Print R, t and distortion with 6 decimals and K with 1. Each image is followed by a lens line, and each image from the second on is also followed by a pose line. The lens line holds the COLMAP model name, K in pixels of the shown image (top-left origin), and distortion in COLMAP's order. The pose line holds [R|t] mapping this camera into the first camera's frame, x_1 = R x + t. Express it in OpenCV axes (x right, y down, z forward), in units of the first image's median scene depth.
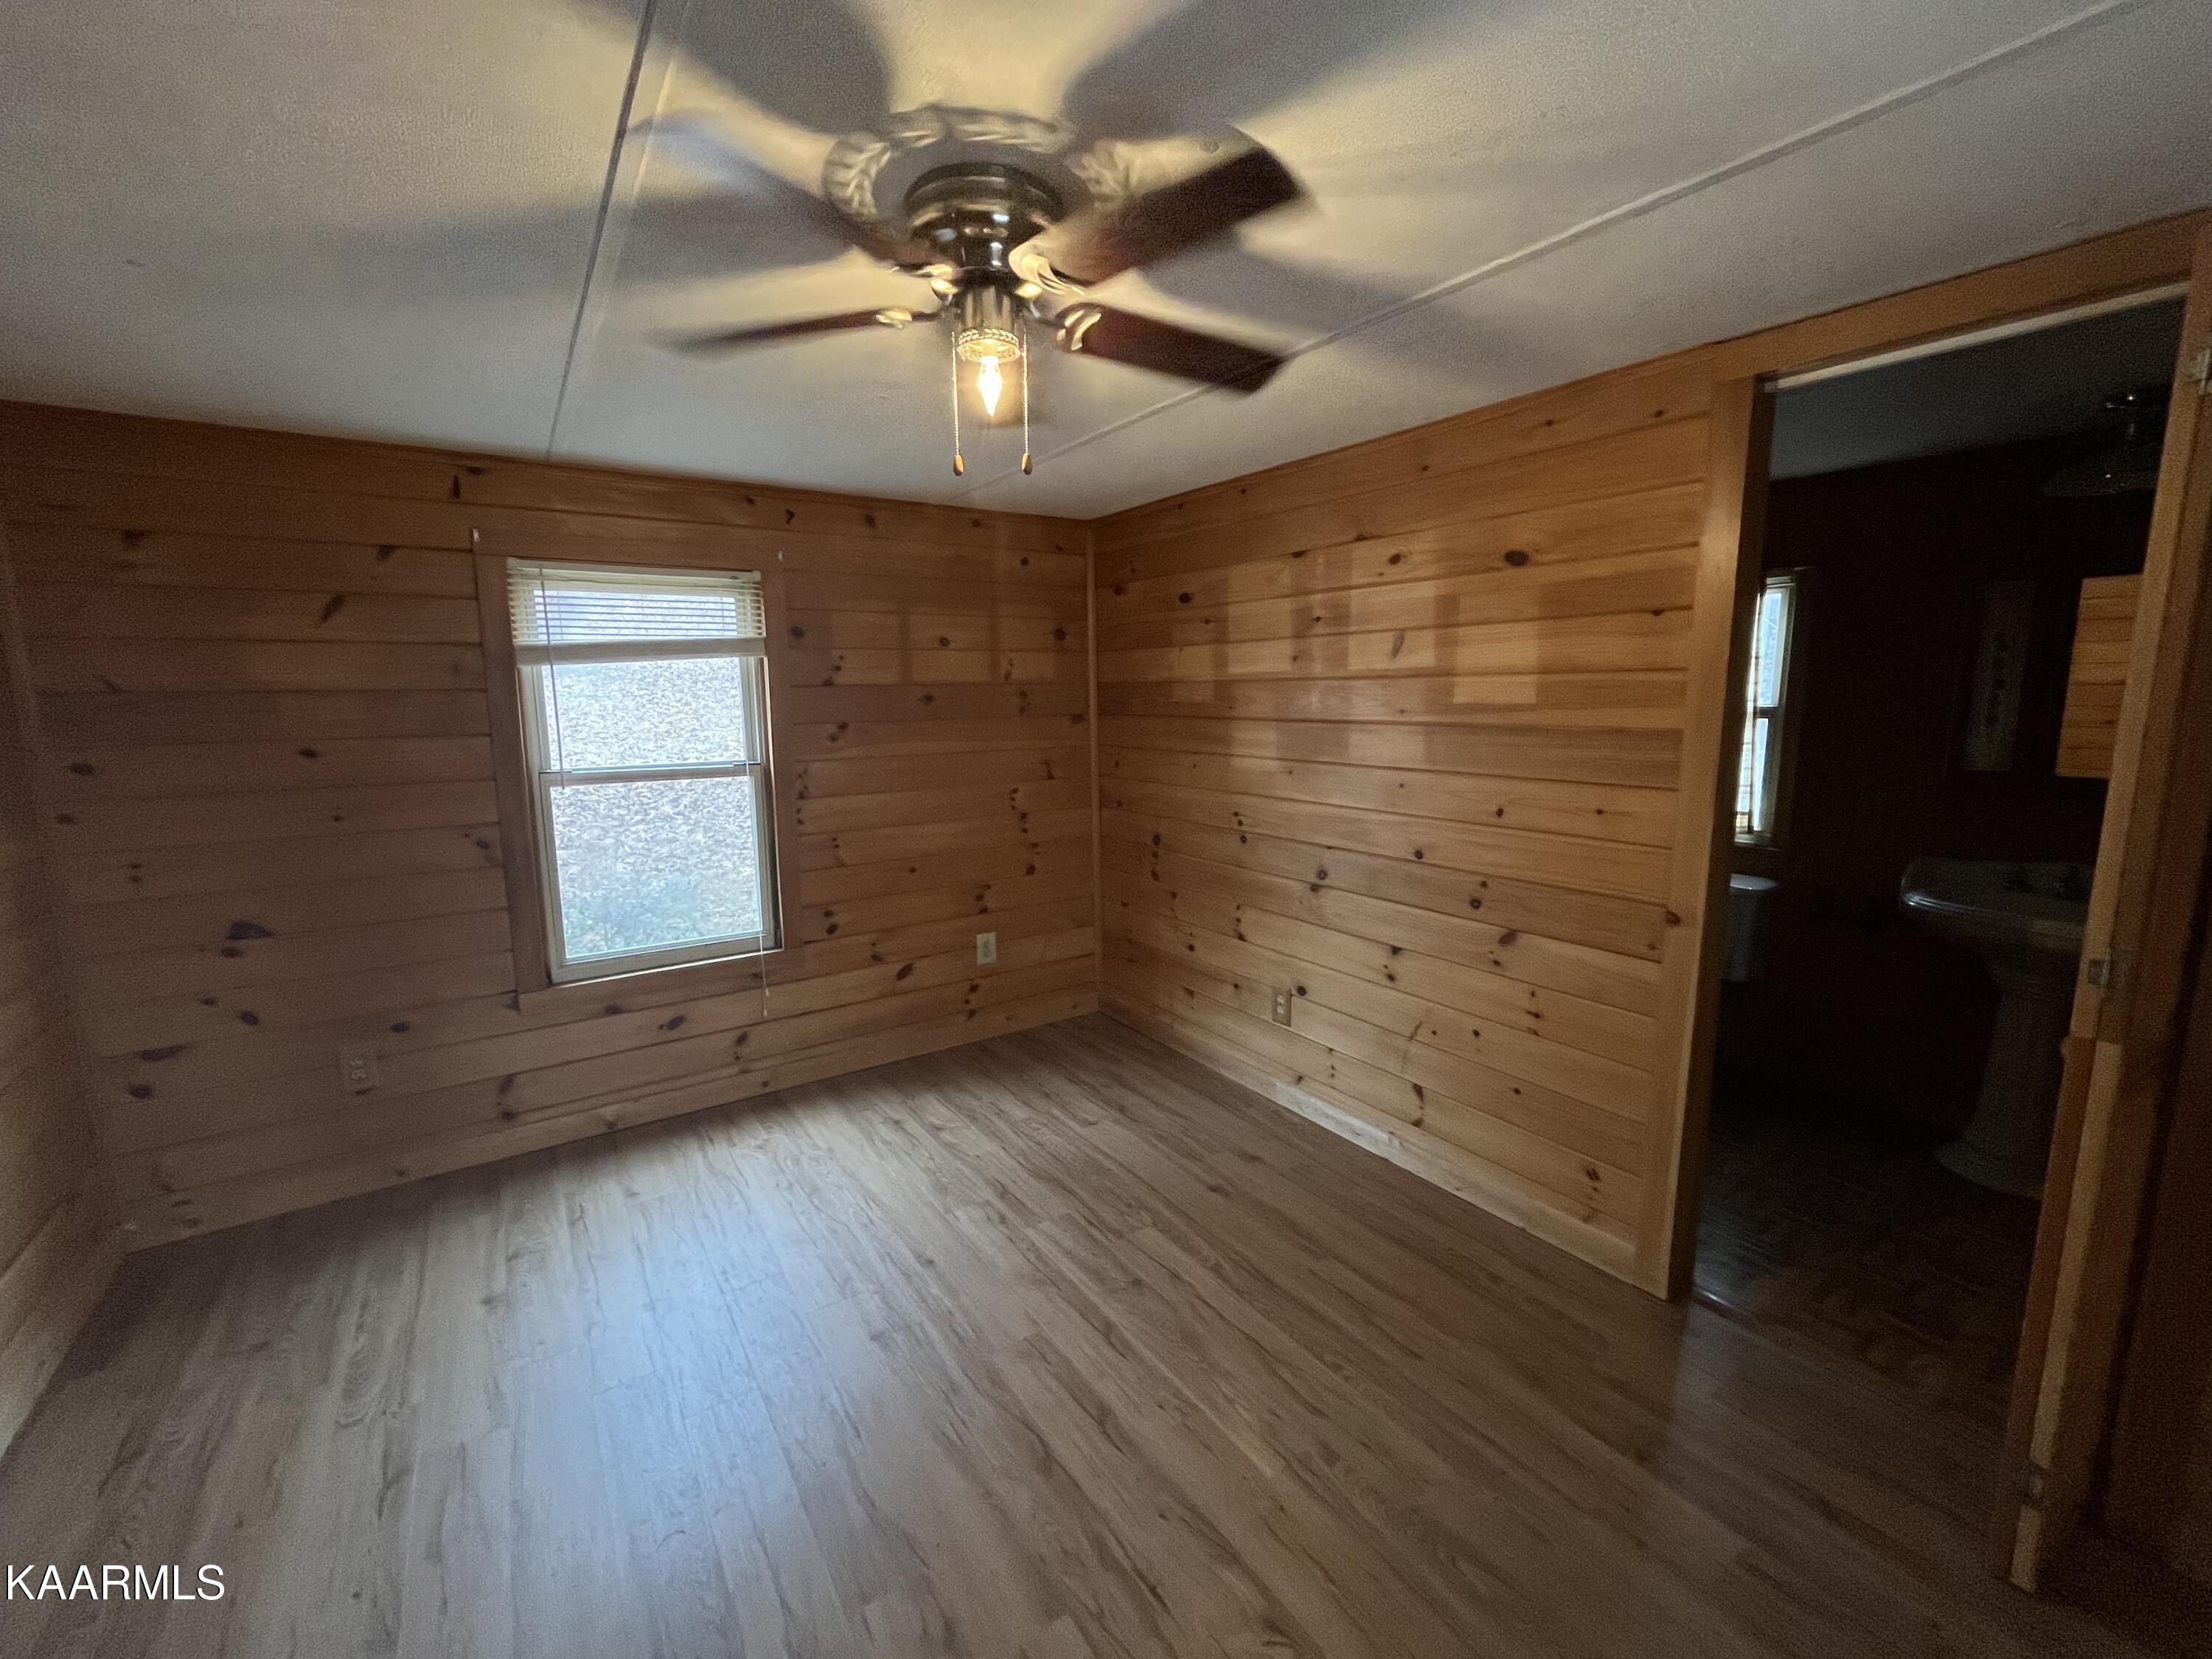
lens RADIAL K [[907.6, 0, 1103.5], [0, 907.6, 829.3], [0, 0, 1]] dist [0.003088, 0.000491]
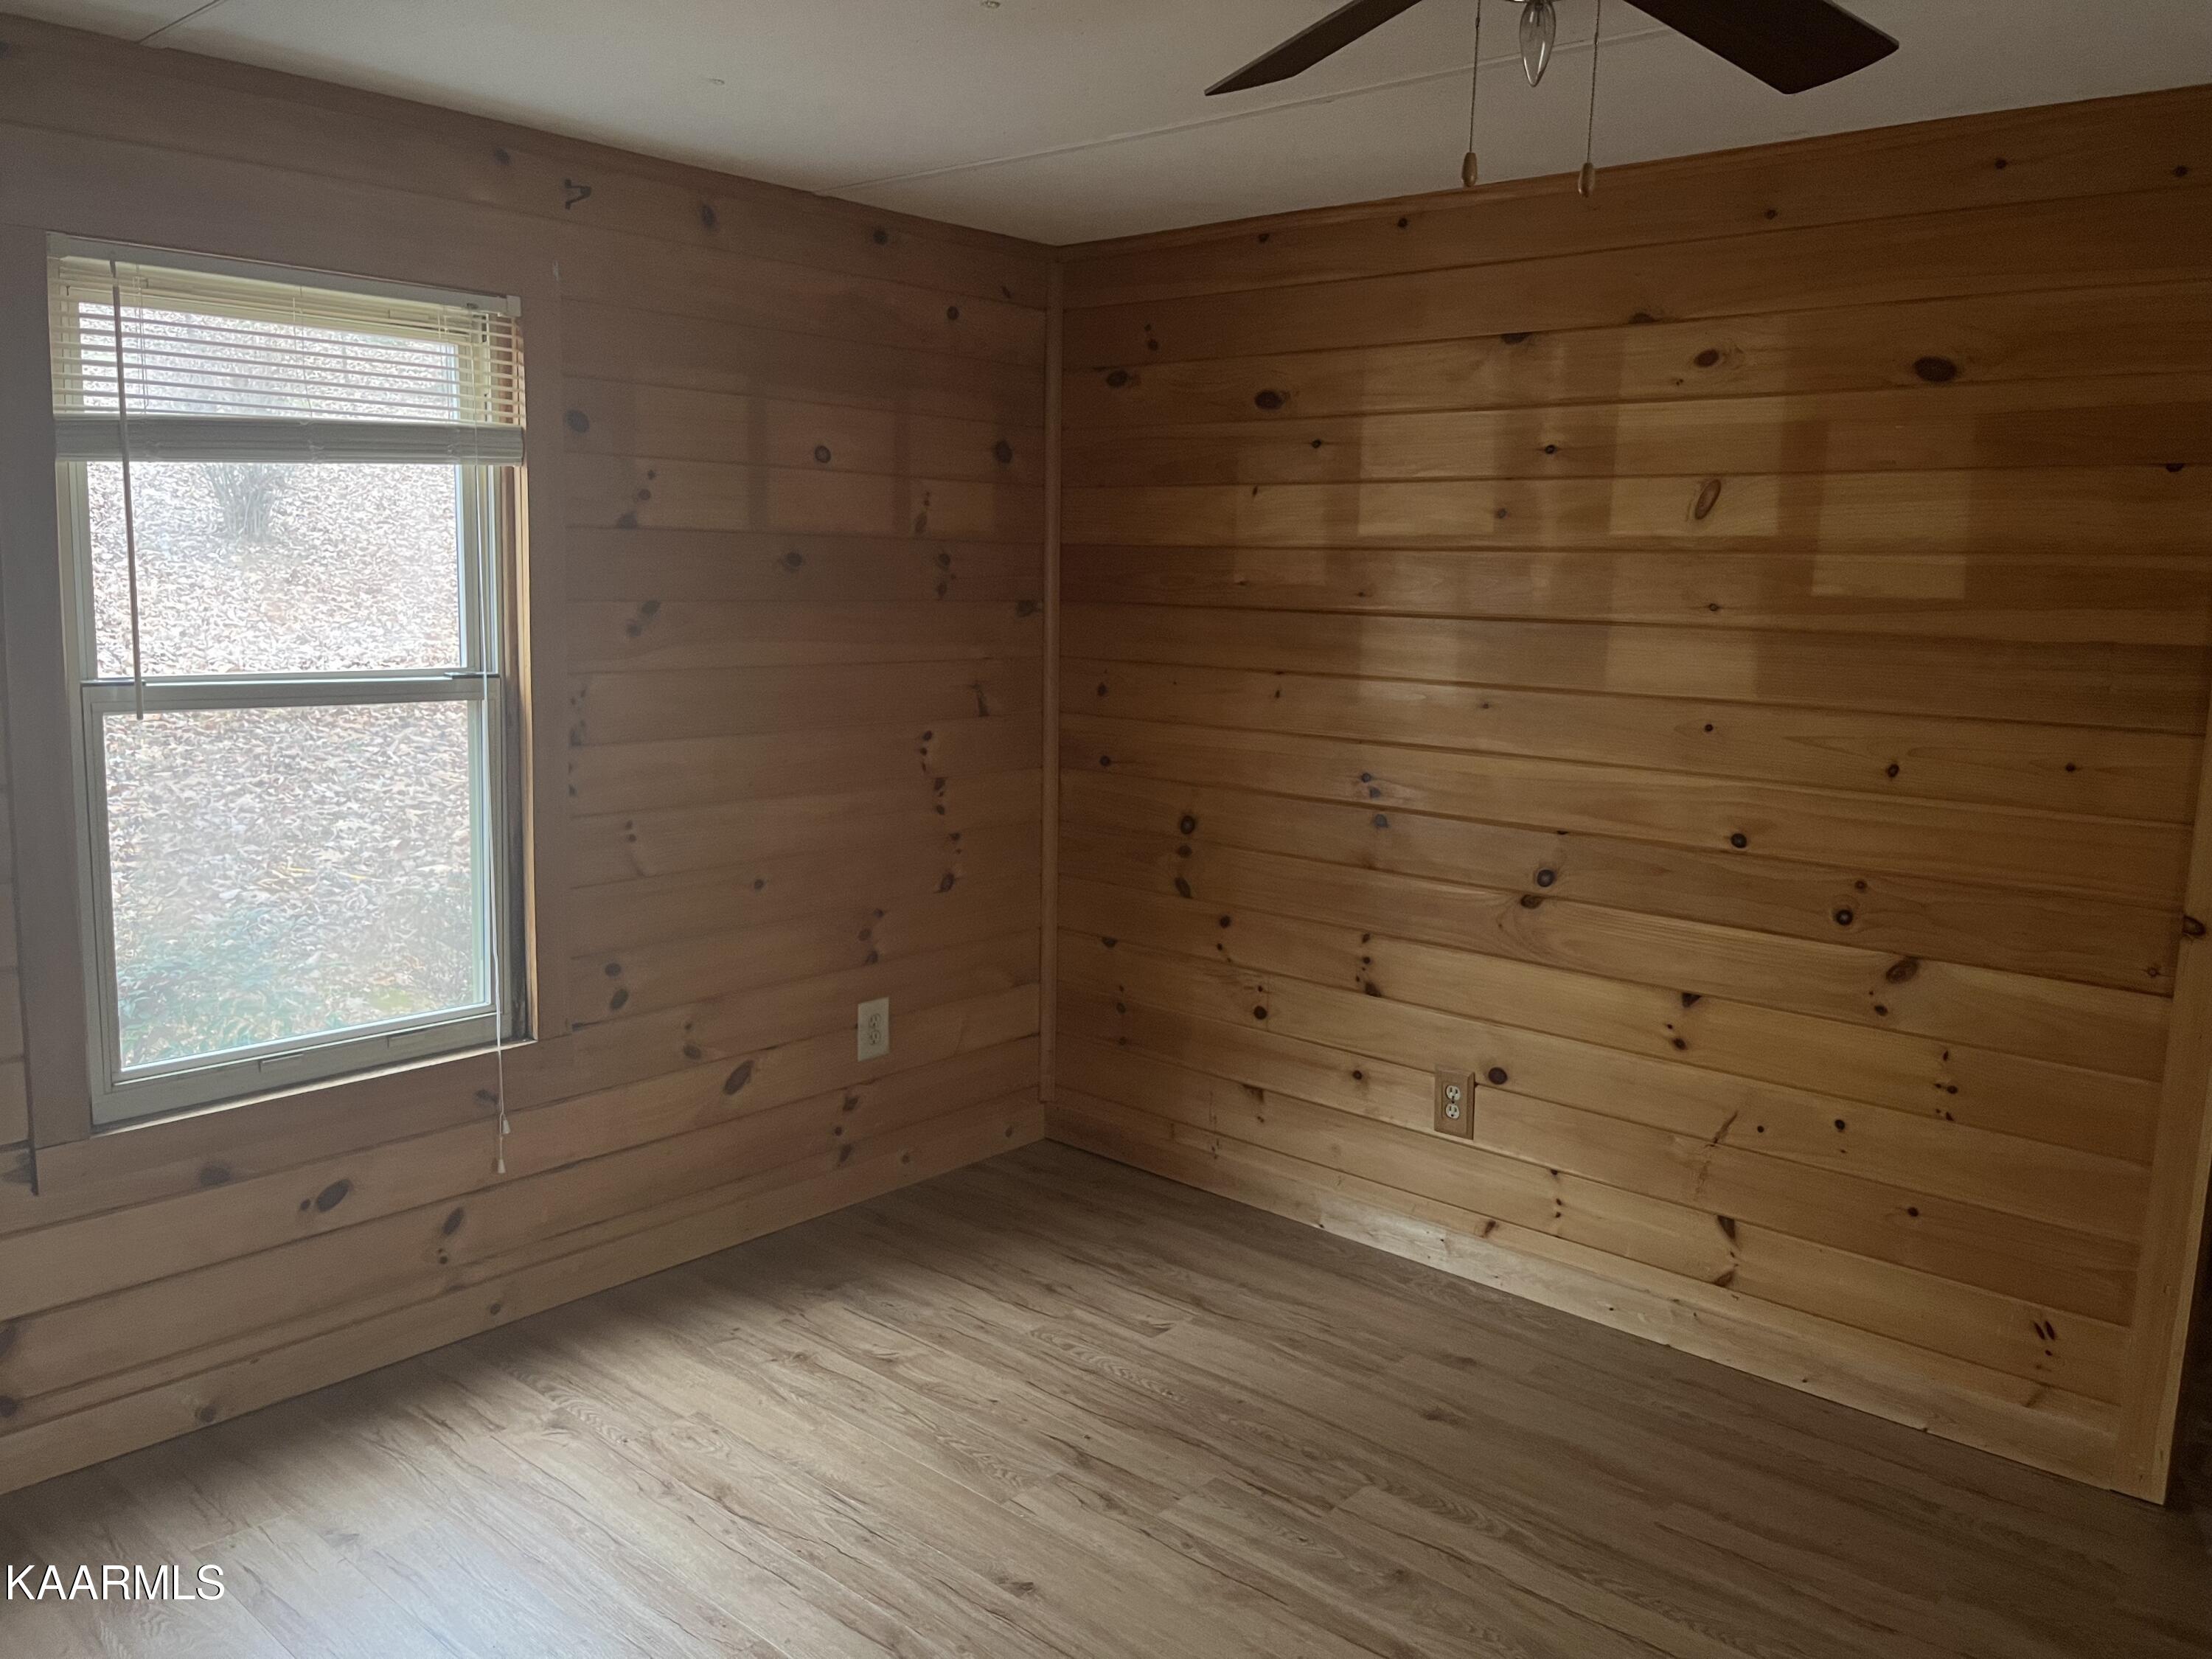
lens RADIAL K [[1691.8, 0, 1104.0], [0, 1691.8, 819.7], [0, 0, 1]] dist [0.039984, -0.035445]
pose [[0.967313, -0.003531, 0.253562, -0.320514], [0.004332, 0.999987, -0.002604, 0.013120], [-0.253550, 0.003617, 0.967316, -0.005621]]
